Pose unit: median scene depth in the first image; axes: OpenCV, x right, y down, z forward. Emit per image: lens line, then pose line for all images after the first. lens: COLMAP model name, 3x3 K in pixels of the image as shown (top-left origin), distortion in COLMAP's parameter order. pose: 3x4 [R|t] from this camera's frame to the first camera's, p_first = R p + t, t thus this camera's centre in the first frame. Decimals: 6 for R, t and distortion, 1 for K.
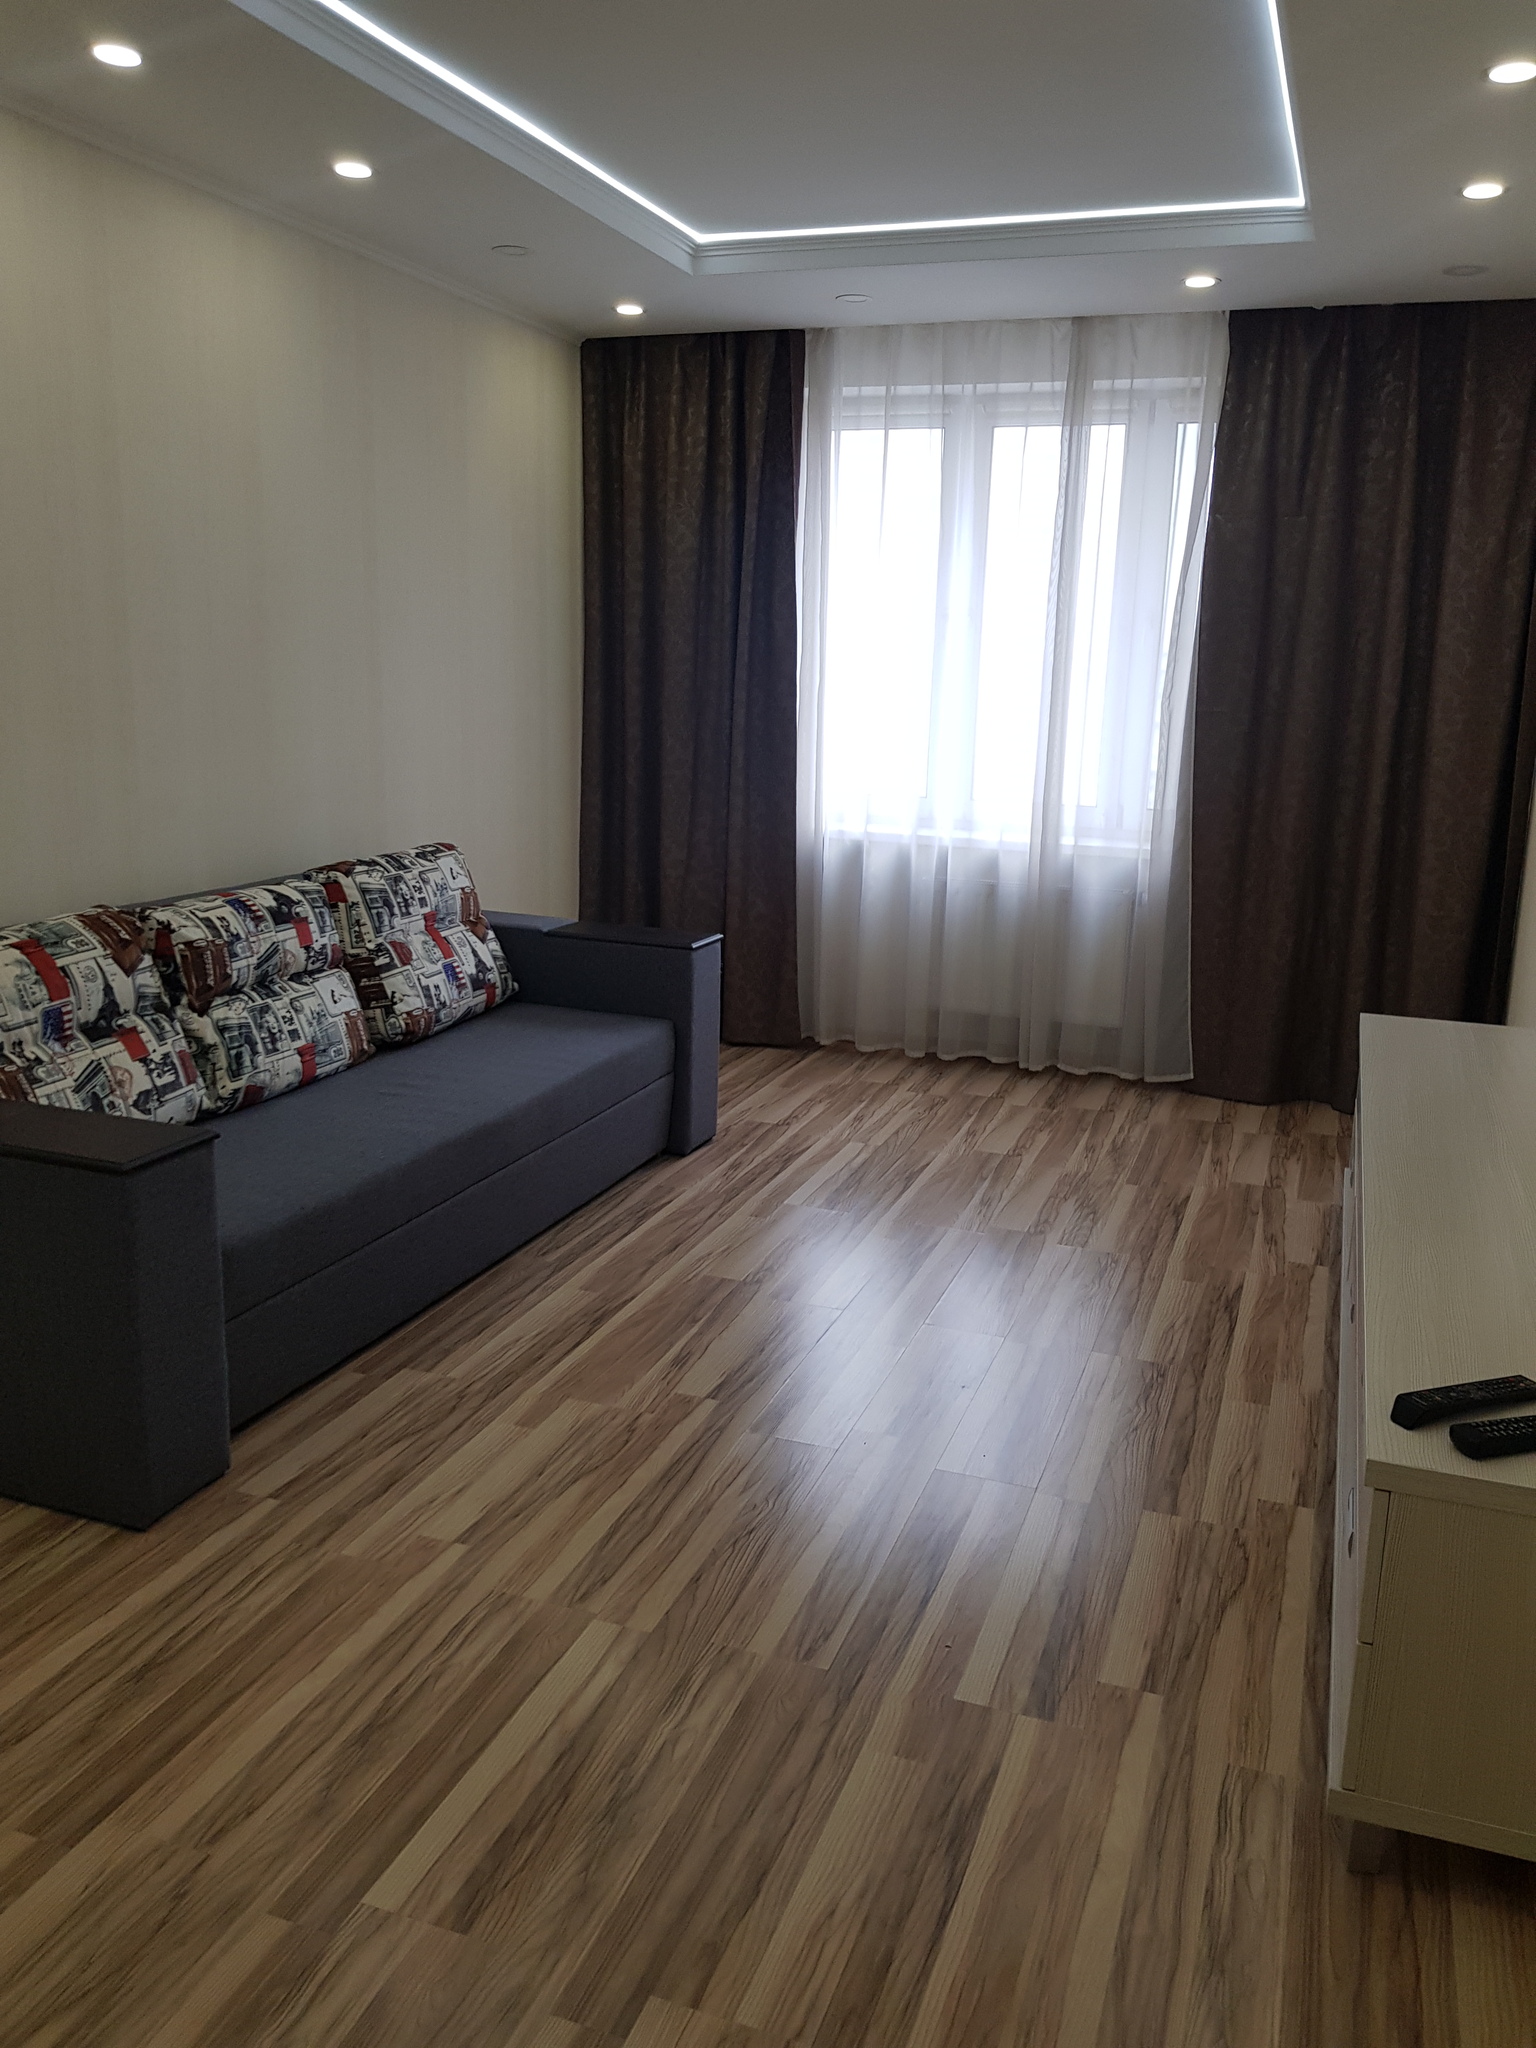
lens RADIAL K [[1581.2, 0, 807.4], [0, 1581.2, 998.5], [0, 0, 1]] dist [0.112952, -0.196342]
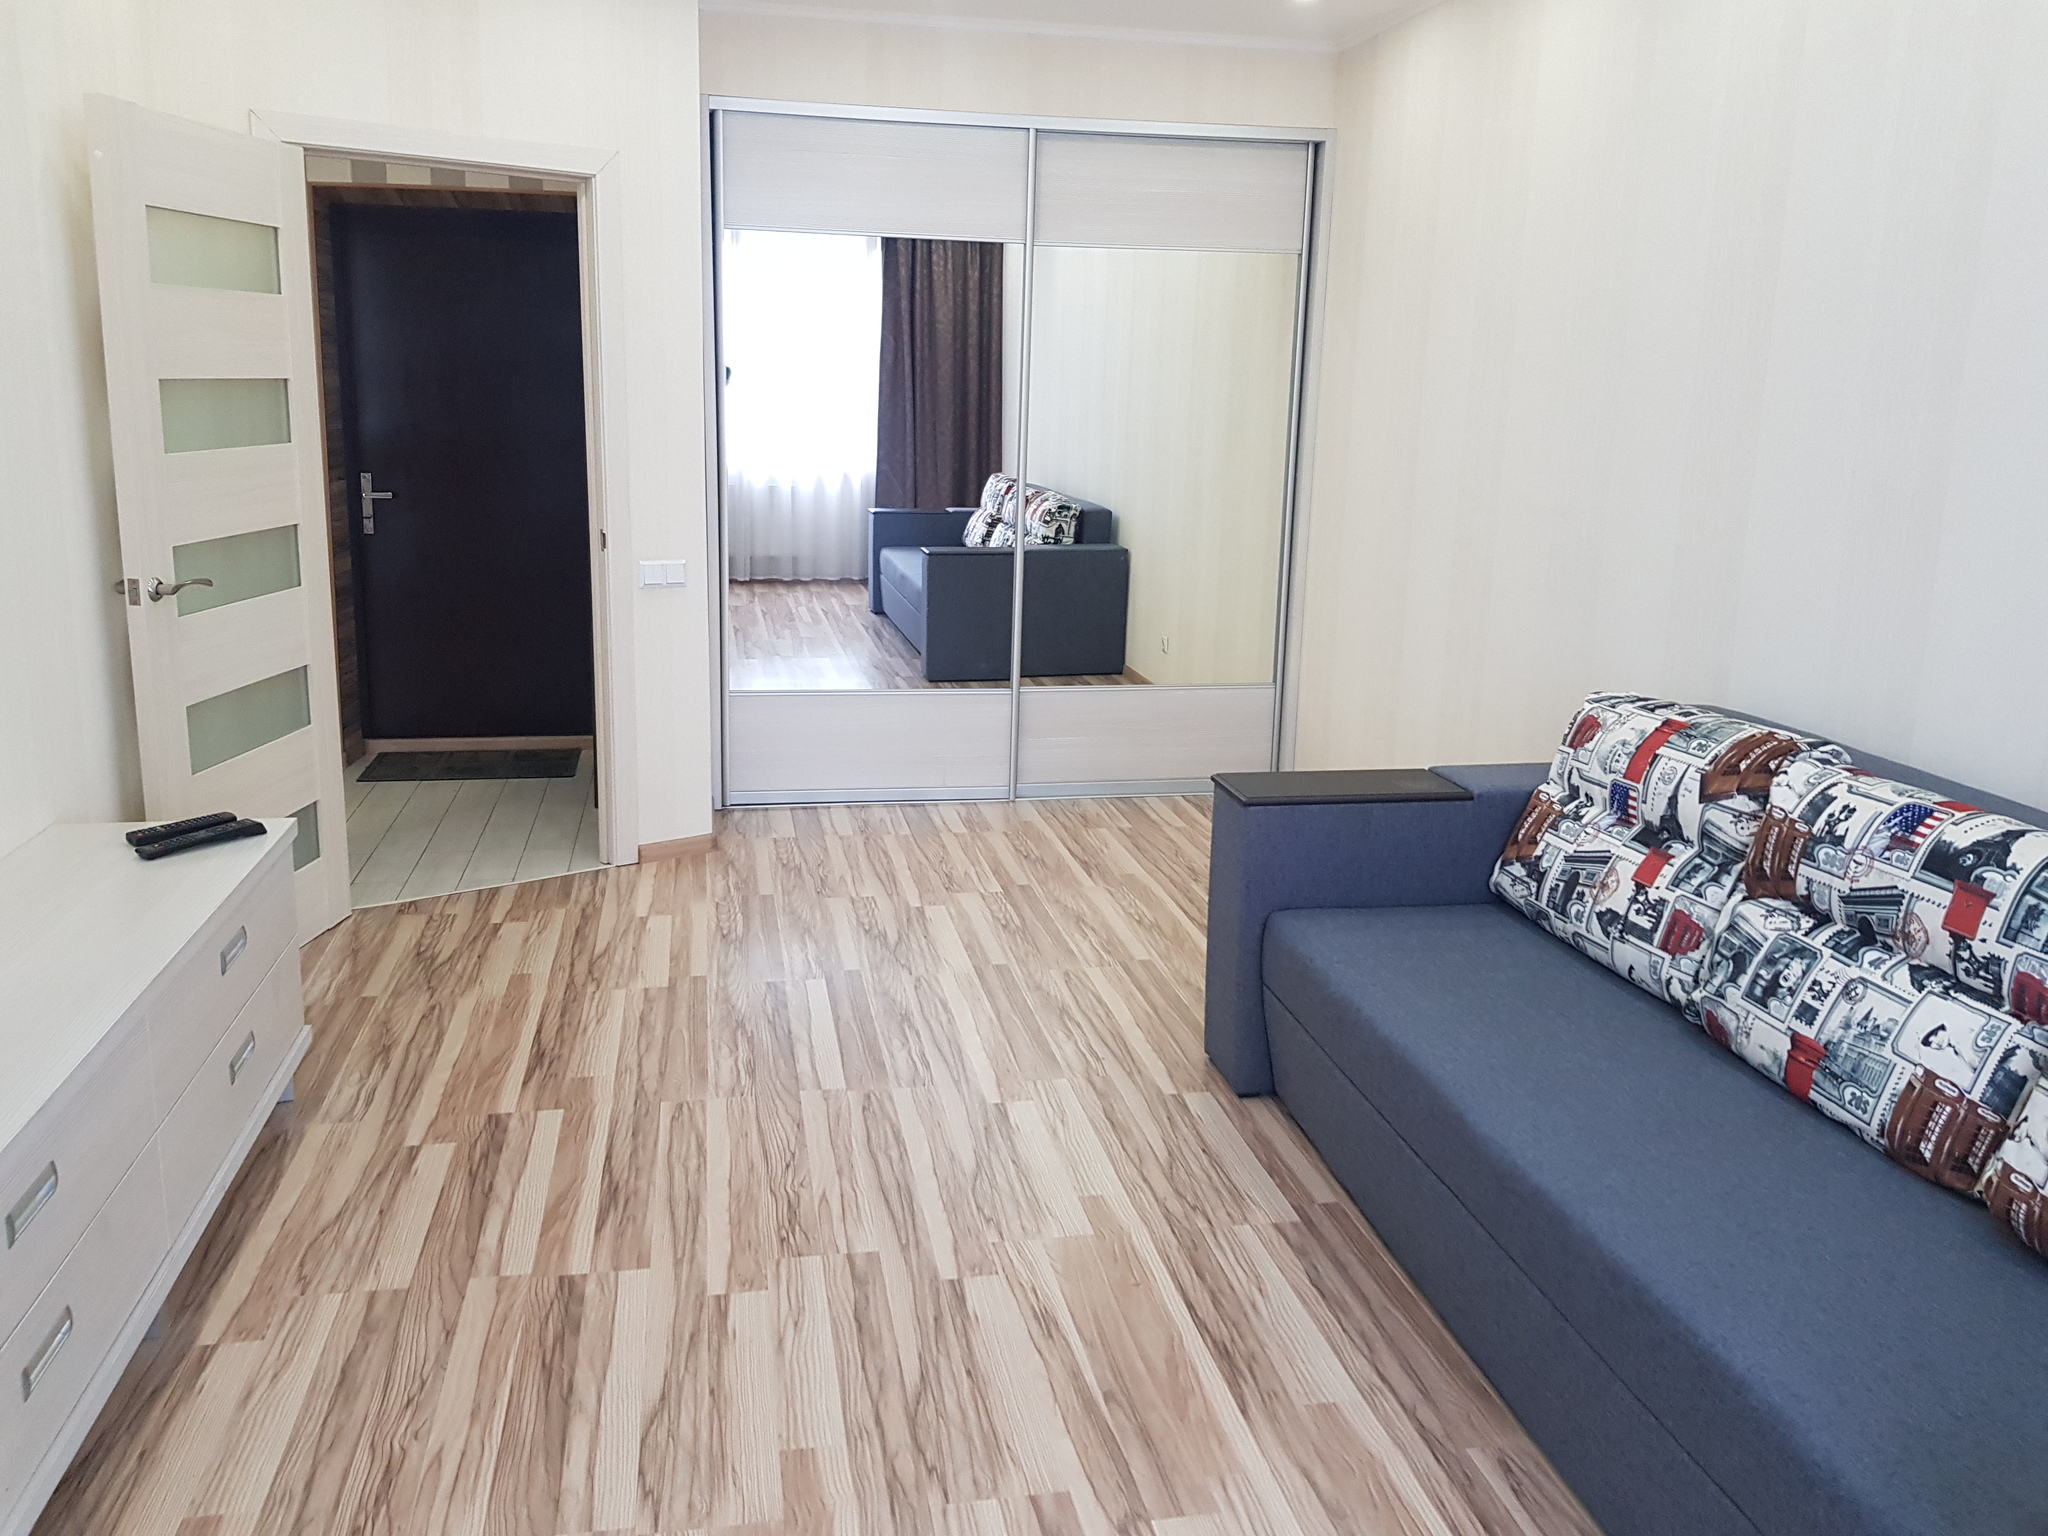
lens RADIAL K [[1581.2, 0, 989.9], [0, 1581.2, 699.0], [0, 0, 1]] dist [0.112952, -0.196342]
pose [[-0.872744, 0.047098, -0.485901, 0.242678], [-0.146996, 0.923787, 0.353566, -0.249800], [0.465521, 0.379998, -0.799307, 1.221696]]
